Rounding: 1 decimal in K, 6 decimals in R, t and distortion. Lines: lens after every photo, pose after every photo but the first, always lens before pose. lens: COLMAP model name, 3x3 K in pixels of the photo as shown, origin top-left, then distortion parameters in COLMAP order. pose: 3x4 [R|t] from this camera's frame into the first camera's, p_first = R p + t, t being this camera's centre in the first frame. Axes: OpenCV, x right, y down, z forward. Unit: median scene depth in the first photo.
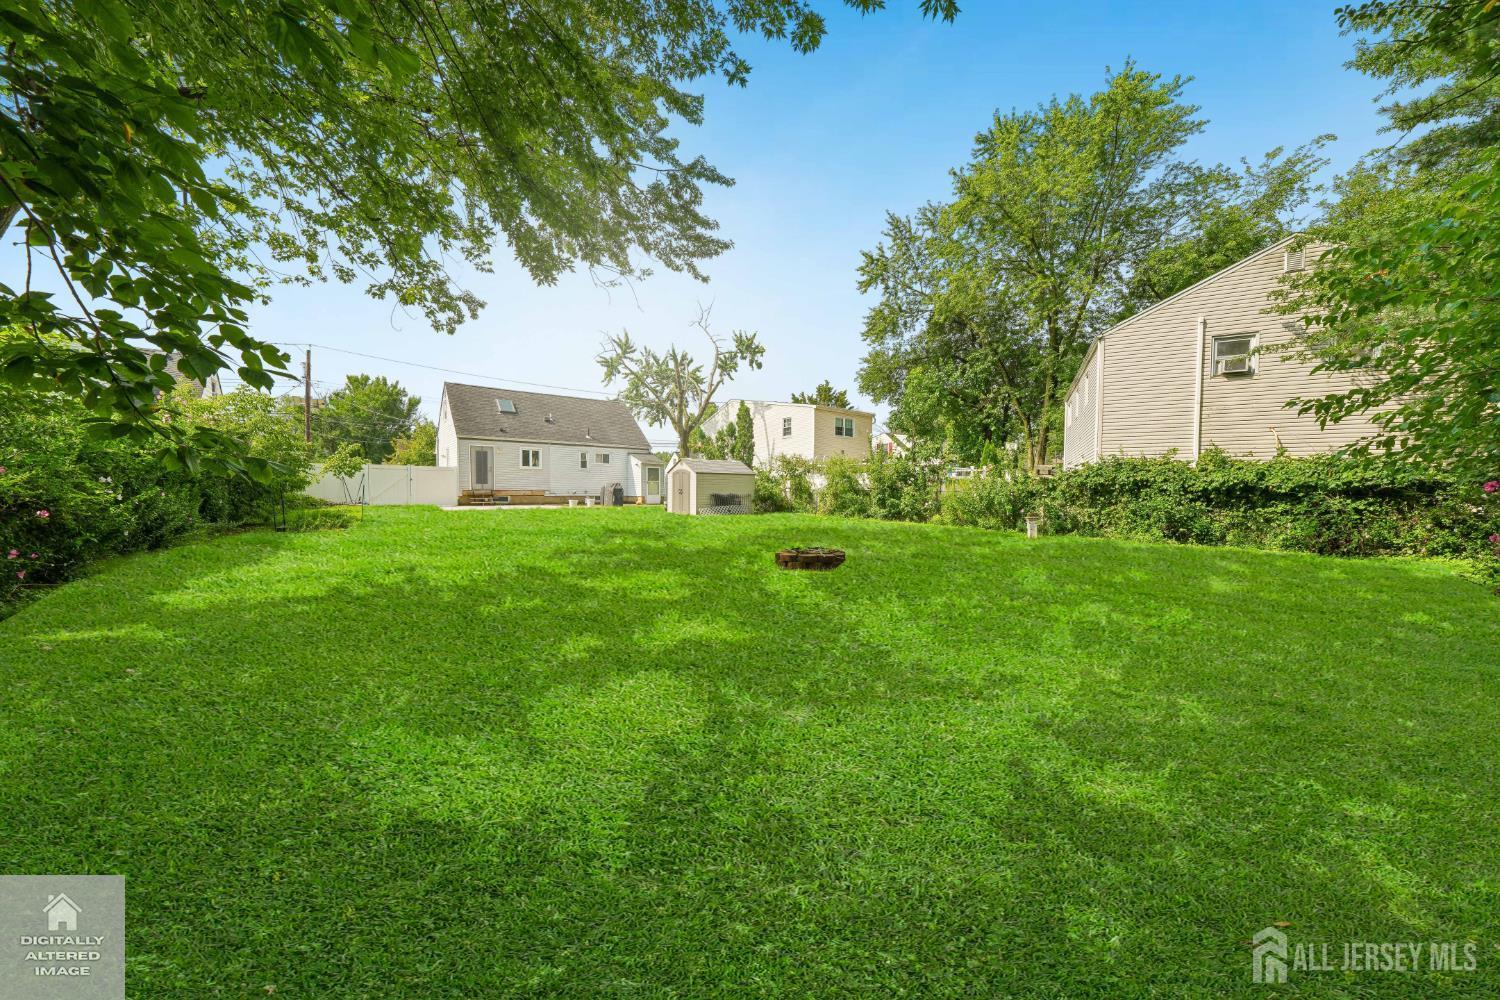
lens RADIAL K [[506.2, 0, 749.5], [0, 506.2, 507.3], [0, 0, 1]] dist [-0.001306, 0.000410]
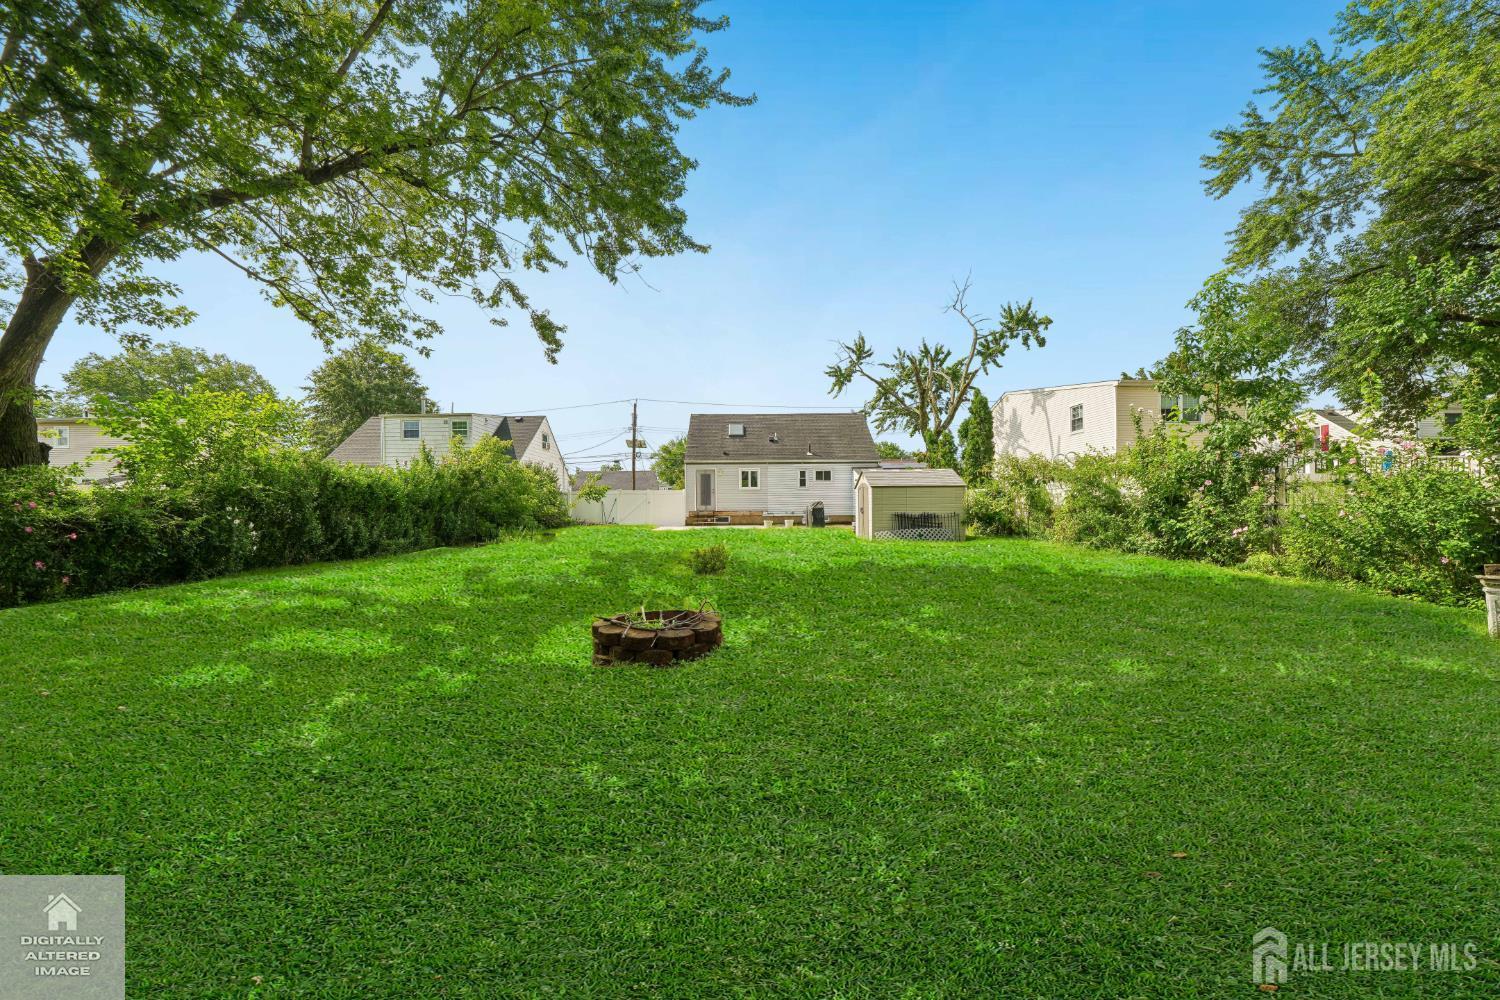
lens RADIAL K [[506.2, 0, 749.5], [0, 506.2, 507.3], [0, 0, 1]] dist [-0.001306, 0.000410]
pose [[0.802057, -0.015954, -0.597035, 0.160297], [-0.004695, 0.999444, -0.033013, -0.006952], [0.597230, 0.029281, 0.801536, 0.187059]]
